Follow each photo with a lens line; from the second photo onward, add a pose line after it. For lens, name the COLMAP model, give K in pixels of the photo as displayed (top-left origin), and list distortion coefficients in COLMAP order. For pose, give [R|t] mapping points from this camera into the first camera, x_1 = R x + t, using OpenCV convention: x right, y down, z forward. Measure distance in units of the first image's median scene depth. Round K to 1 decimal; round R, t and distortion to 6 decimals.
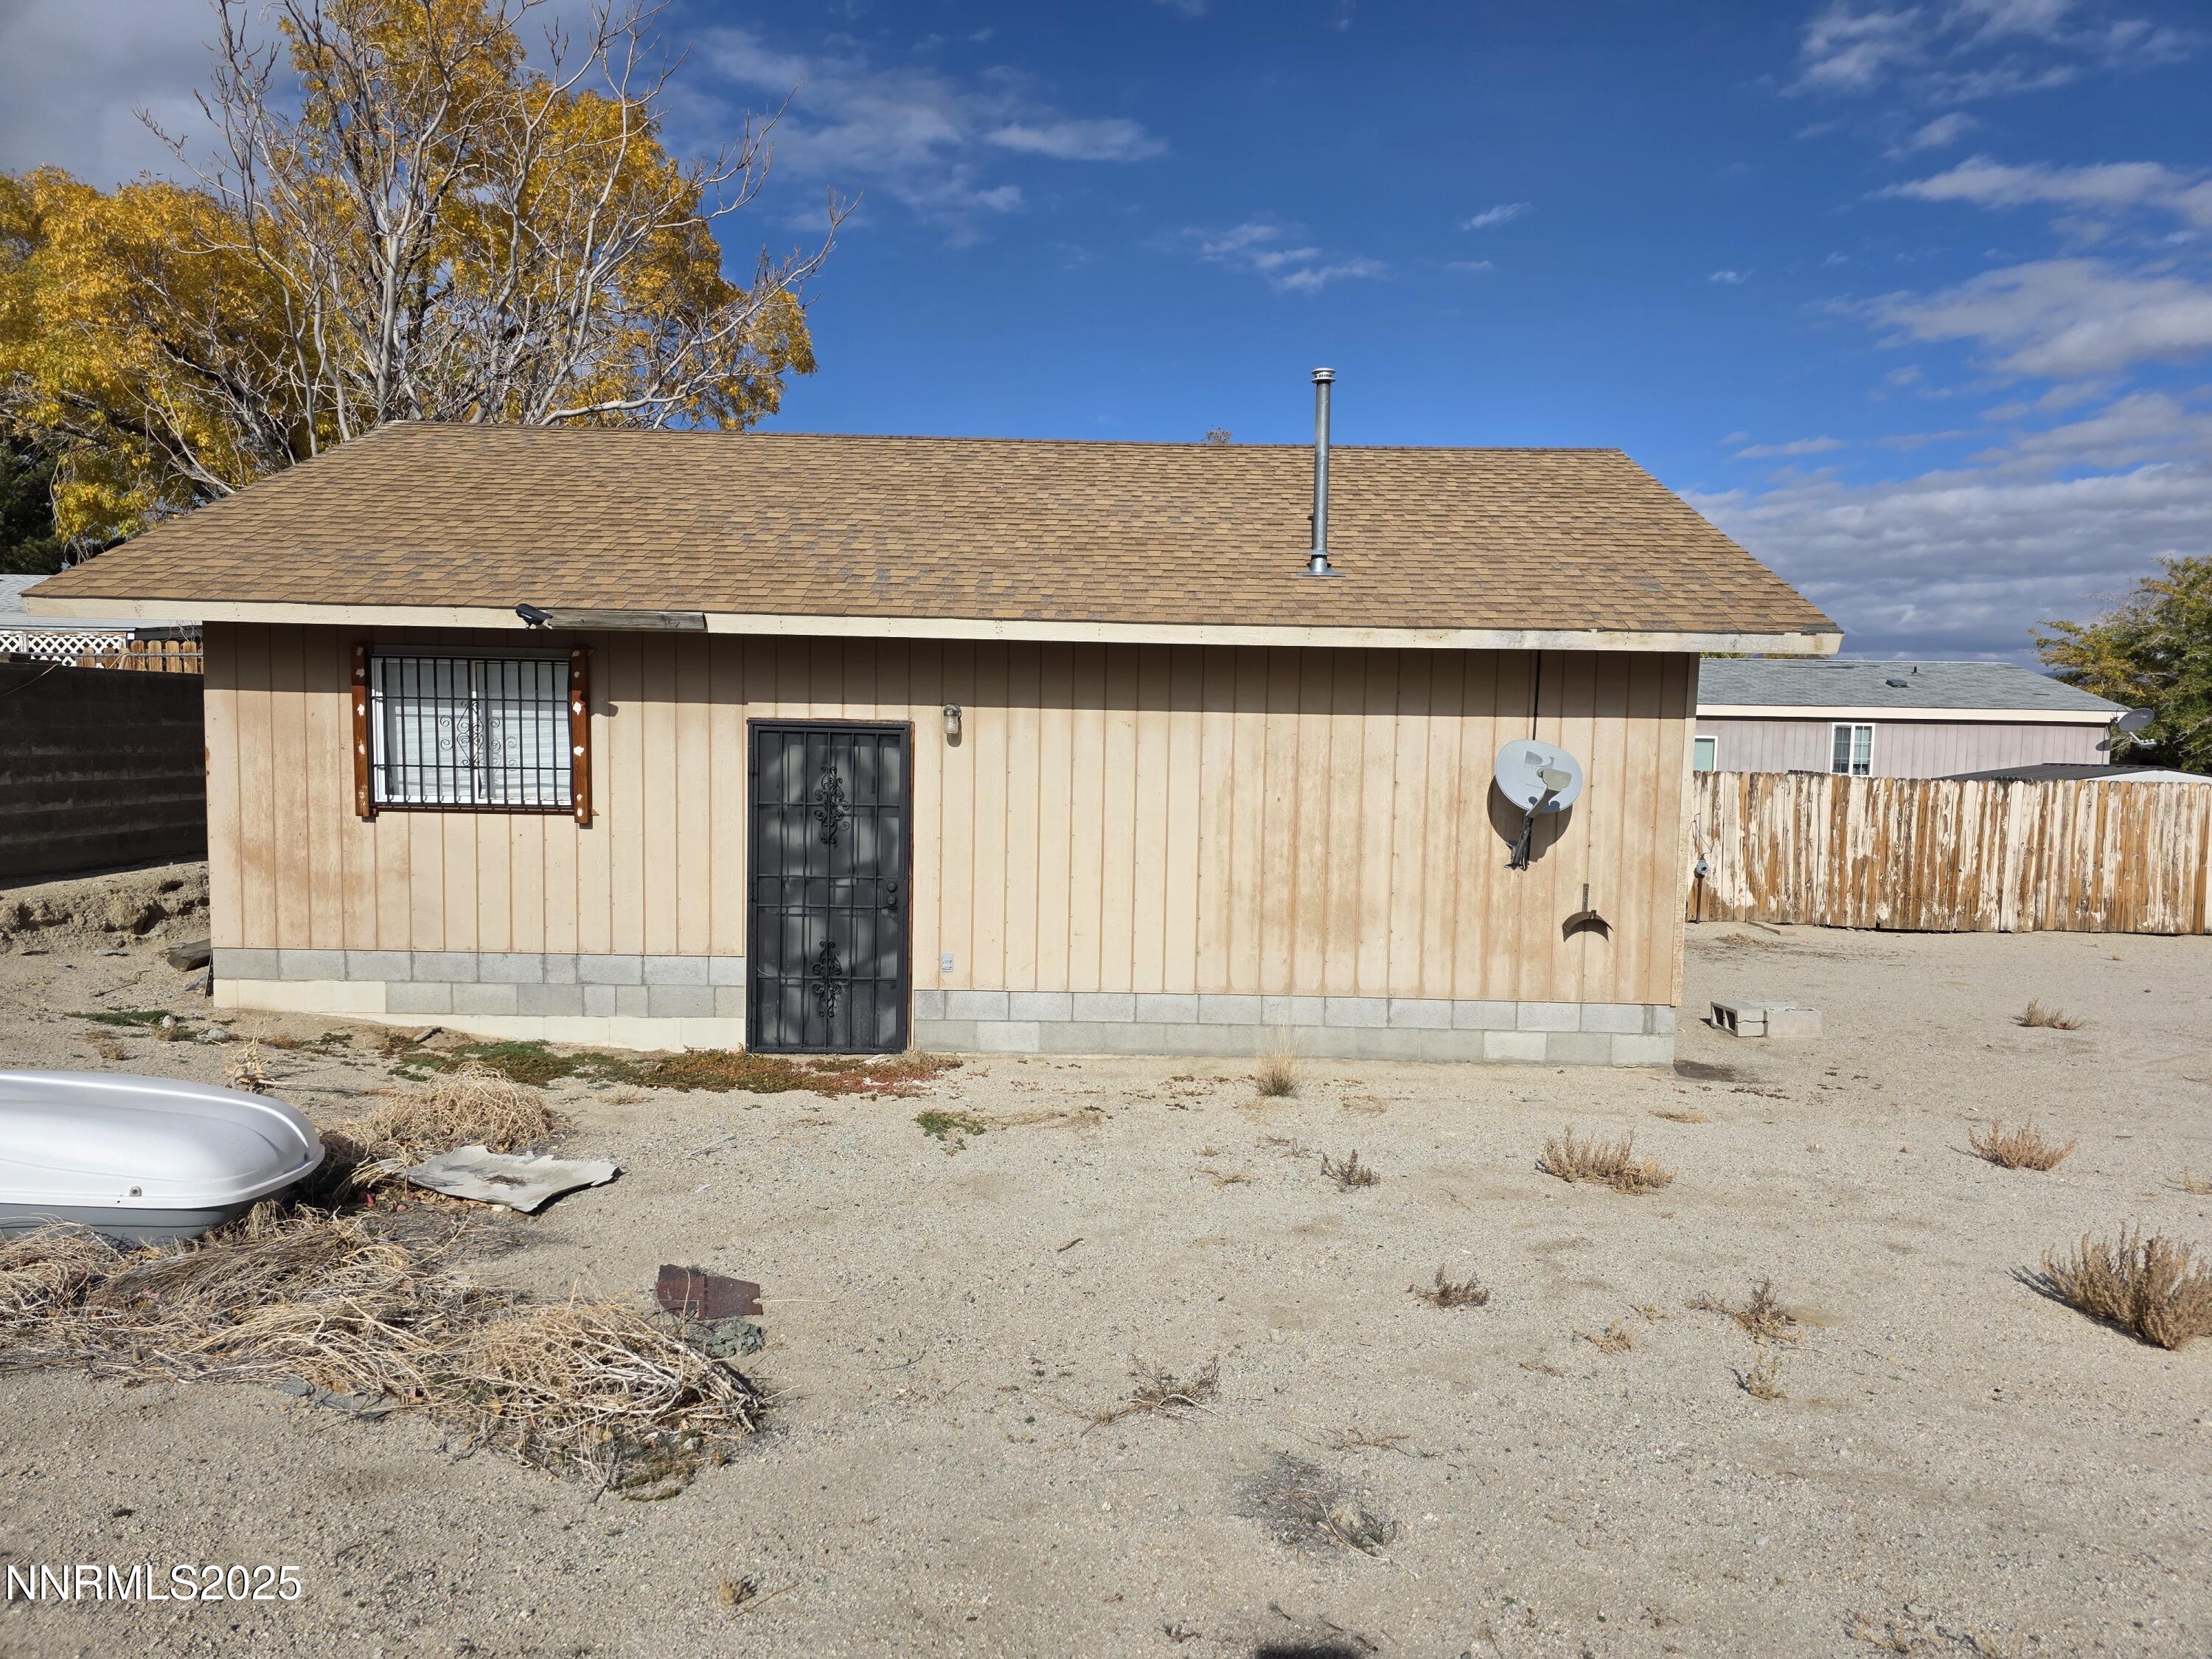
lens RADIAL K [[1465.3, 0, 1124.6], [0, 1465.3, 831.0], [0, 0, 1]] dist [0.059122, -0.029433]
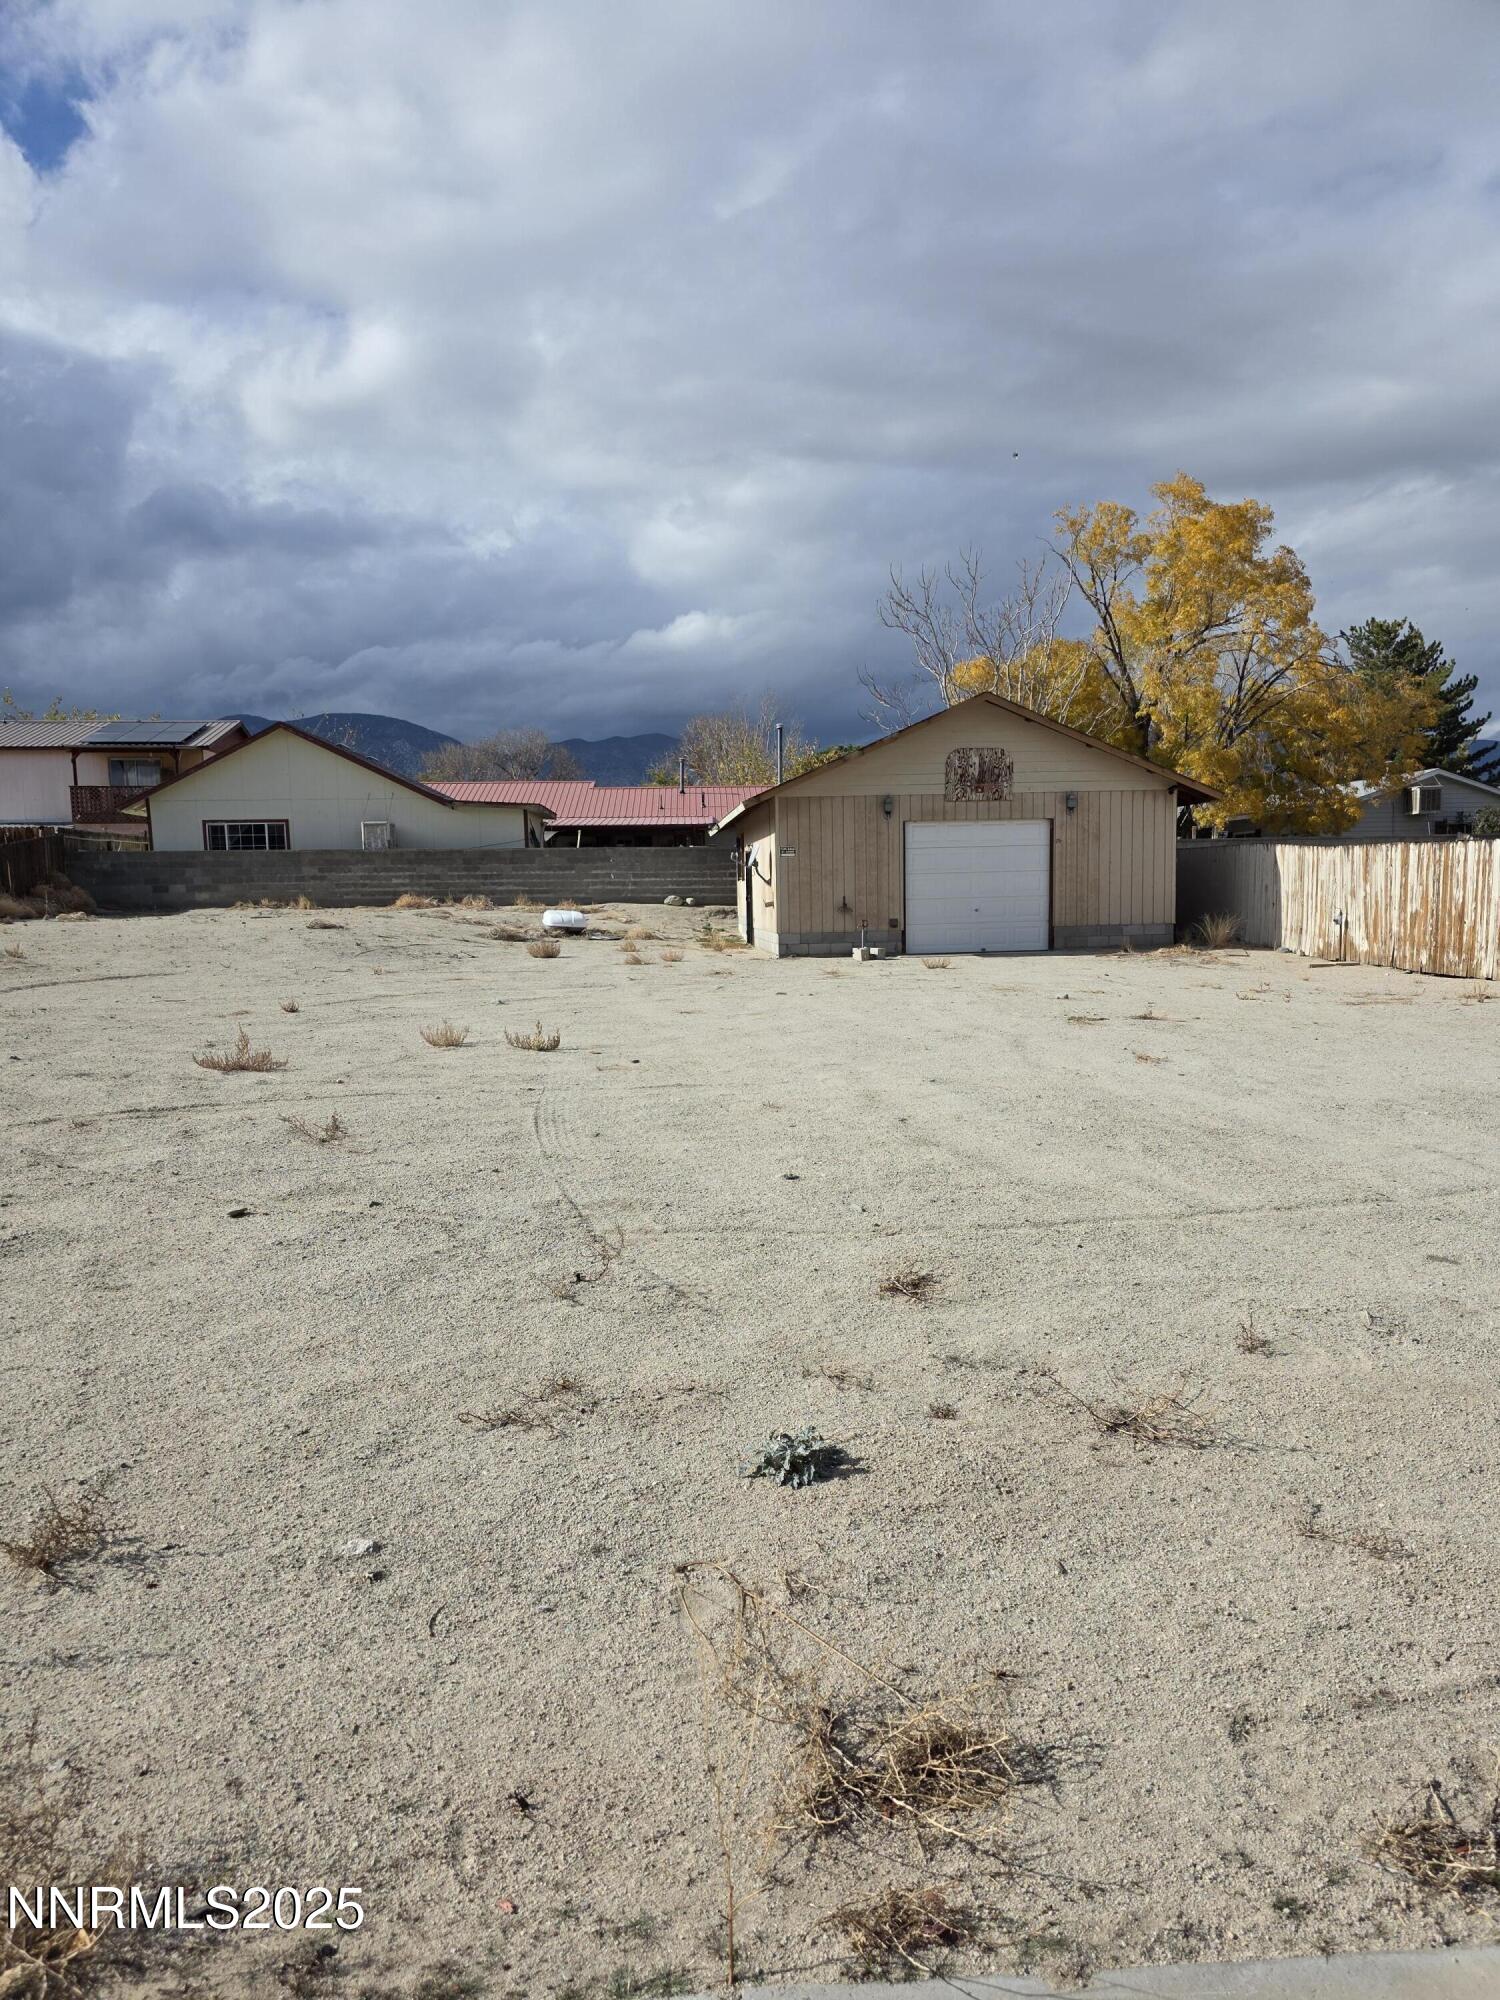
lens RADIAL K [[1324.8, 0, 750.6], [0, 1324.8, 1025.9], [0, 0, 1]] dist [0.059122, -0.029433]
pose [[0.104374, 0.077566, -0.991509, 2.909186], [-0.051449, 0.996040, 0.072504, 0.112845], [0.993207, 0.043445, 0.107951, 0.684975]]
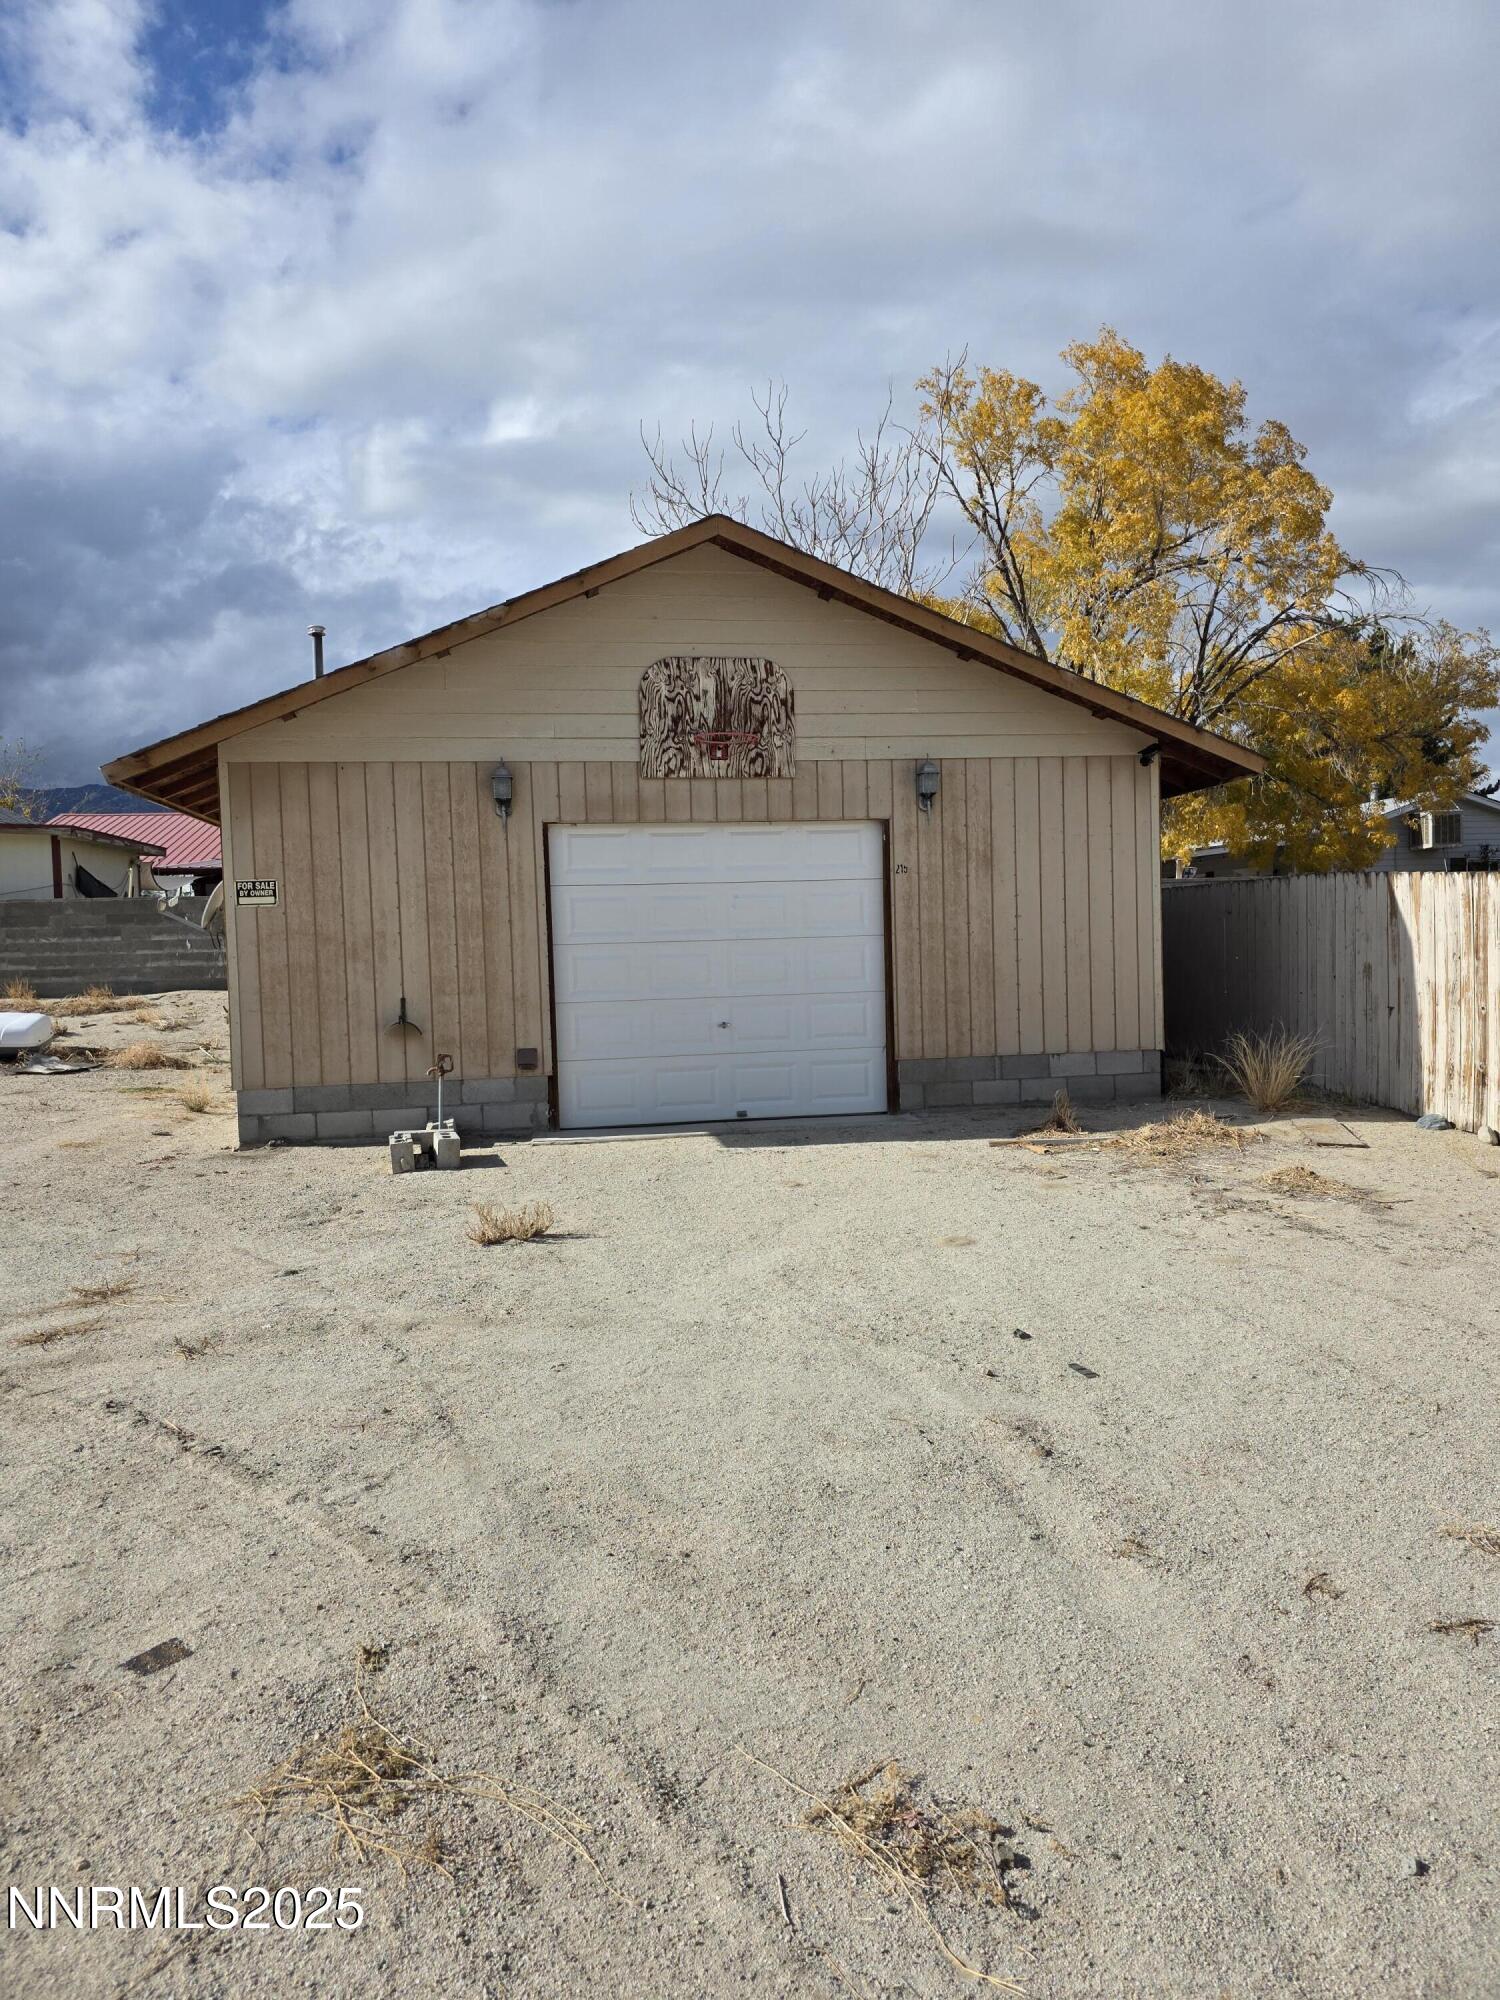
lens RADIAL K [[1324.8, 0, 747.6], [0, 1324.8, 982.9], [0, 0, 1]] dist [0.059122, -0.029433]
pose [[0.162467, 0.001679, -0.986713, 1.490241], [-0.040019, 0.999187, -0.004889, 0.021660], [0.985902, 0.040281, 0.162402, 1.229200]]
